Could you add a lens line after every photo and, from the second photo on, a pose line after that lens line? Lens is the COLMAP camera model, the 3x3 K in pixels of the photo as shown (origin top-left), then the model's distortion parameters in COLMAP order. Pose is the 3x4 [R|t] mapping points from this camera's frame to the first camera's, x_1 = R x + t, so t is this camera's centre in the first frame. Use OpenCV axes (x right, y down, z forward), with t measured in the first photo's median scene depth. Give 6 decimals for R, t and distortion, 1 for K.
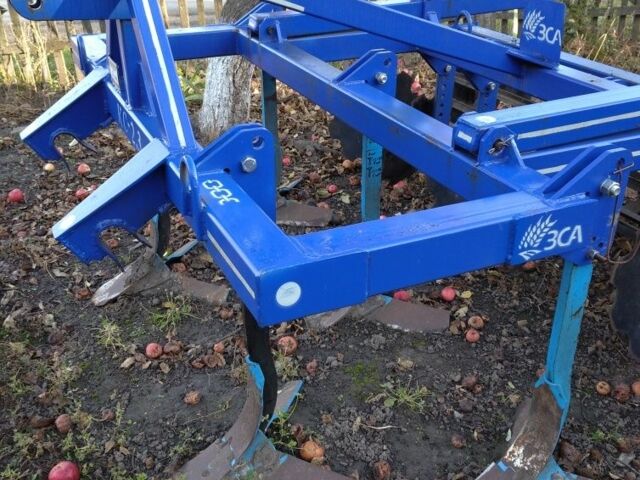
lens RADIAL K [[698.7, 0, 320.0], [0, 698.7, 240.0], [0, 0, 1]] dist [0.071704, -0.041546]
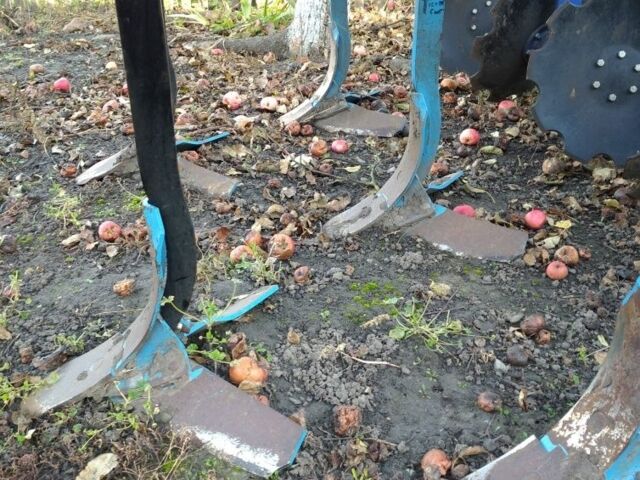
lens RADIAL K [[698.7, 0, 320.0], [0, 698.7, 240.0], [0, 0, 1]] dist [0.071704, -0.041546]
pose [[0.970388, 0.119179, -0.210105, 0.147347], [-0.122905, 0.992407, -0.004722, 0.149227], [0.207947, 0.030405, 0.977667, 0.327067]]
